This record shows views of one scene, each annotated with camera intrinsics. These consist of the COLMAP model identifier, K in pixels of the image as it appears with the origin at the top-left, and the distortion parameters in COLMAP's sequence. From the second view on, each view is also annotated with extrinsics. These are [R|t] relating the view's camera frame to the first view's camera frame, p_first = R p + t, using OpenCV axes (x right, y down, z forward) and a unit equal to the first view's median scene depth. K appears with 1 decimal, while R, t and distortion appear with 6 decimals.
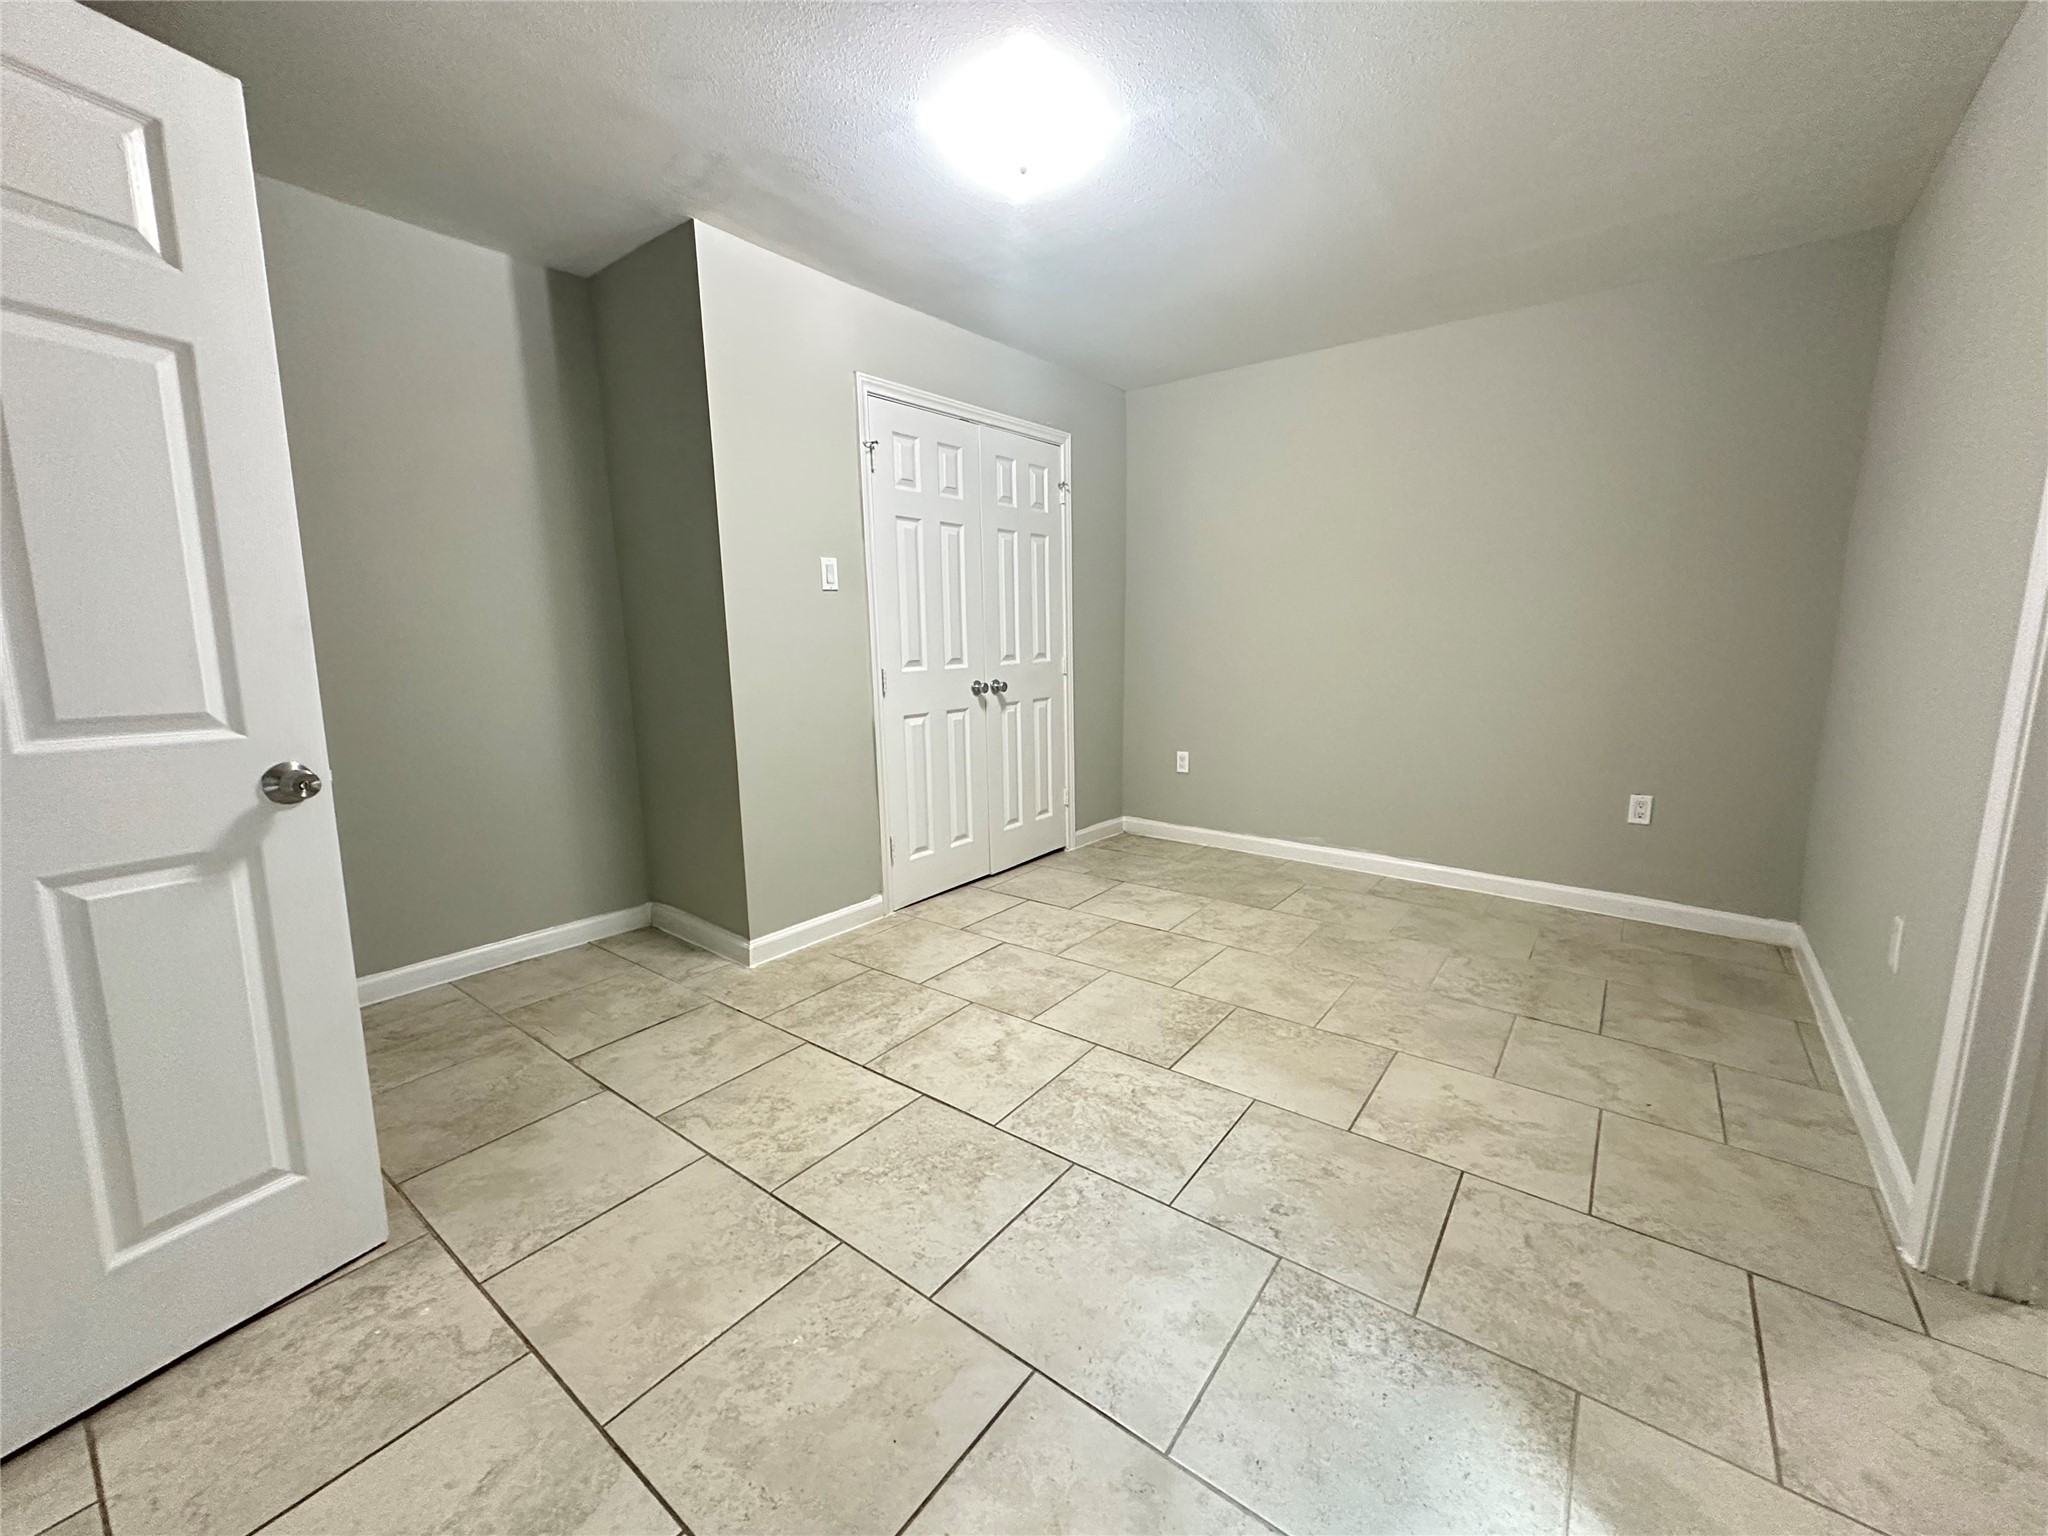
lens RADIAL K [[816.0, 0, 1021.9], [0, 816.0, 763.2], [0, 0, 1]] dist [-0.004529, -0.000006]
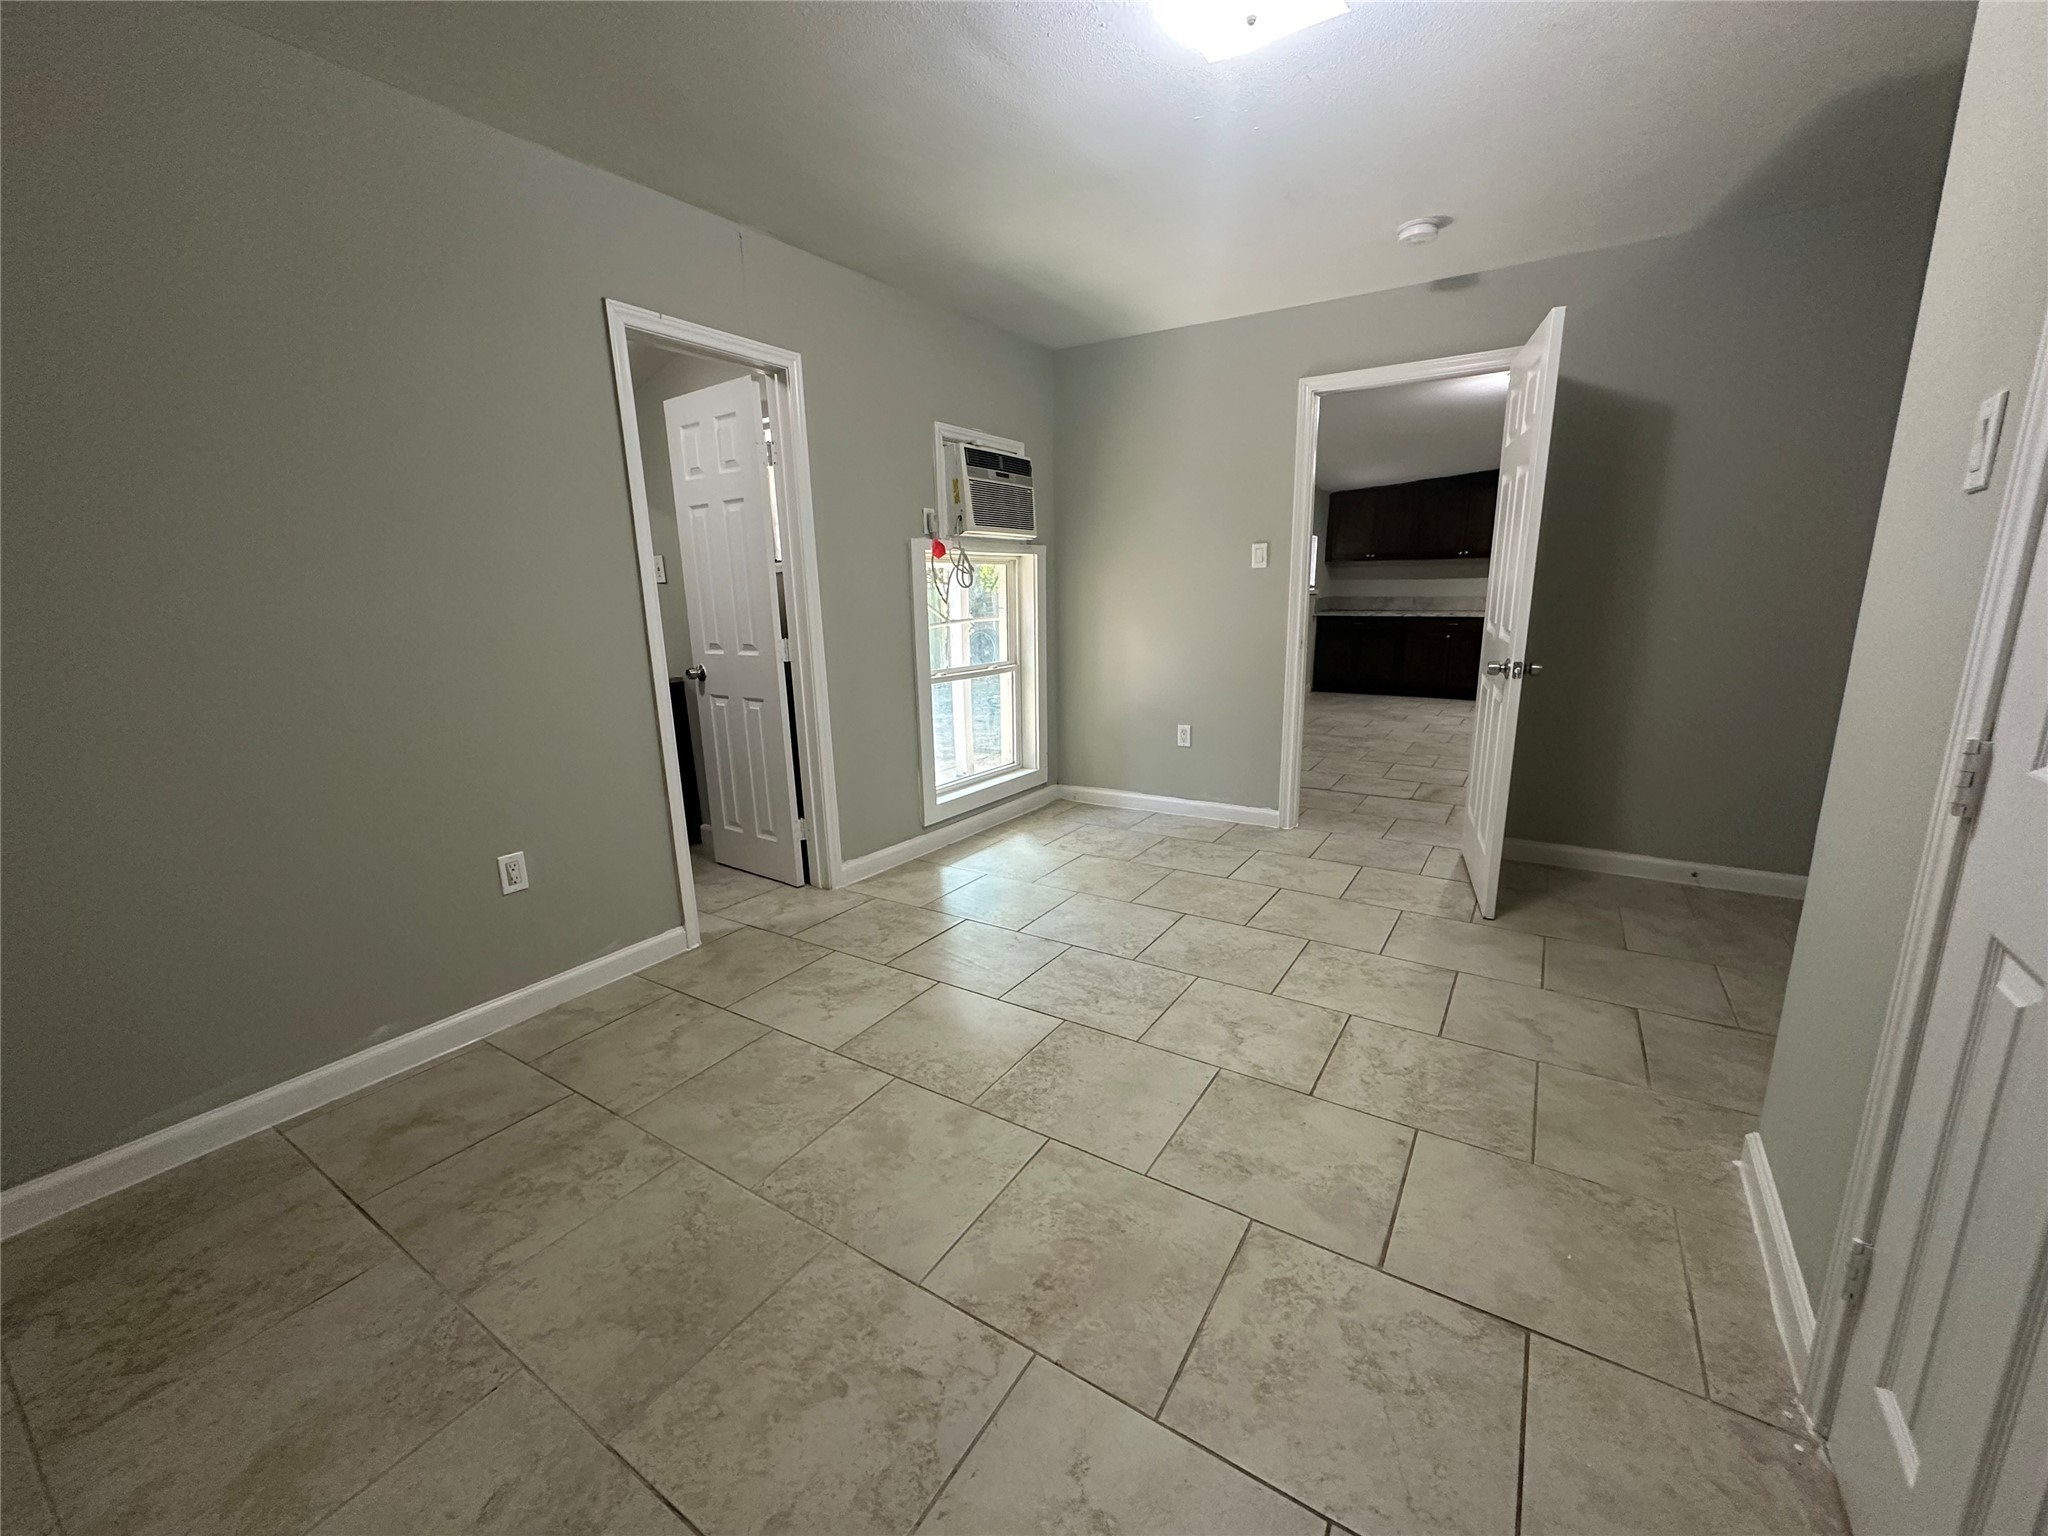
lens RADIAL K [[816.0, 0, 1027.5], [0, 816.0, 766.2], [0, 0, 1]] dist [-0.004529, -0.000006]
pose [[-0.996264, 0.048875, -0.071198, 0.269789], [0.019871, 0.932055, 0.361772, -0.306630], [0.084042, 0.359005, -0.929544, 1.744639]]
